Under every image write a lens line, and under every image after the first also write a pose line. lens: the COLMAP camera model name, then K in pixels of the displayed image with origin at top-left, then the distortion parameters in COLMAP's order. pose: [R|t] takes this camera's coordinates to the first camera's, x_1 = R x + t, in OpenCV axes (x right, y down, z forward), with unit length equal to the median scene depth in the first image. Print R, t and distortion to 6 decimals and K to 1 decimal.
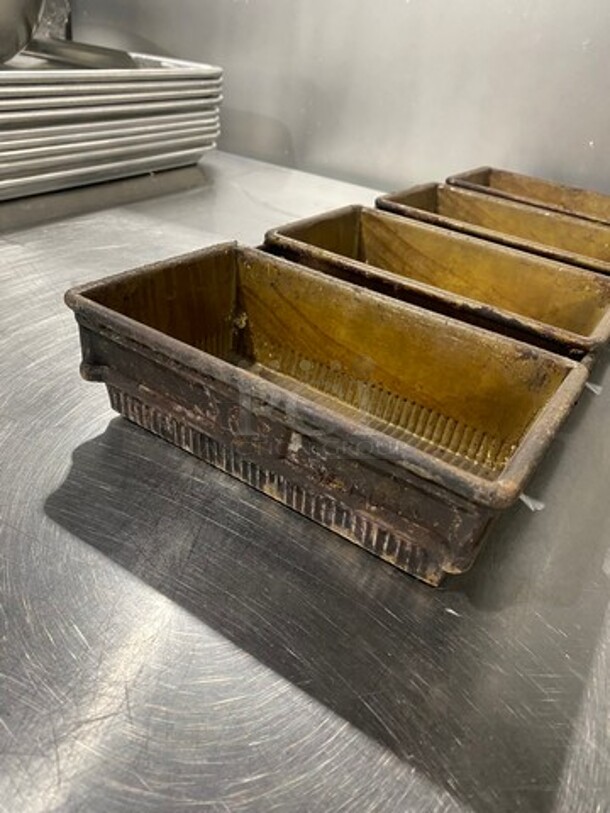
lens RADIAL K [[612.5, 0, 305.0], [0, 612.5, 406.5], [0, 0, 1]] dist [-0.003927, -0.000722]
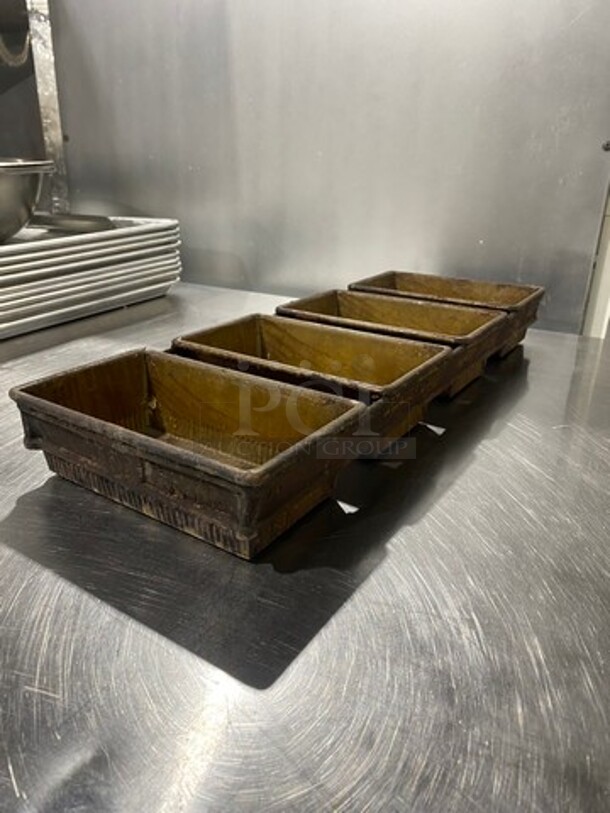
lens RADIAL K [[623.2, 0, 305.0], [0, 623.2, 406.5], [0, 0, 1]] dist [0.023521, -0.007728]
pose [[0.993081, -0.099476, -0.062408, 0.316633], [0.086651, 0.979418, -0.182299, 0.147872], [0.079258, 0.175630, 0.981261, -0.330550]]
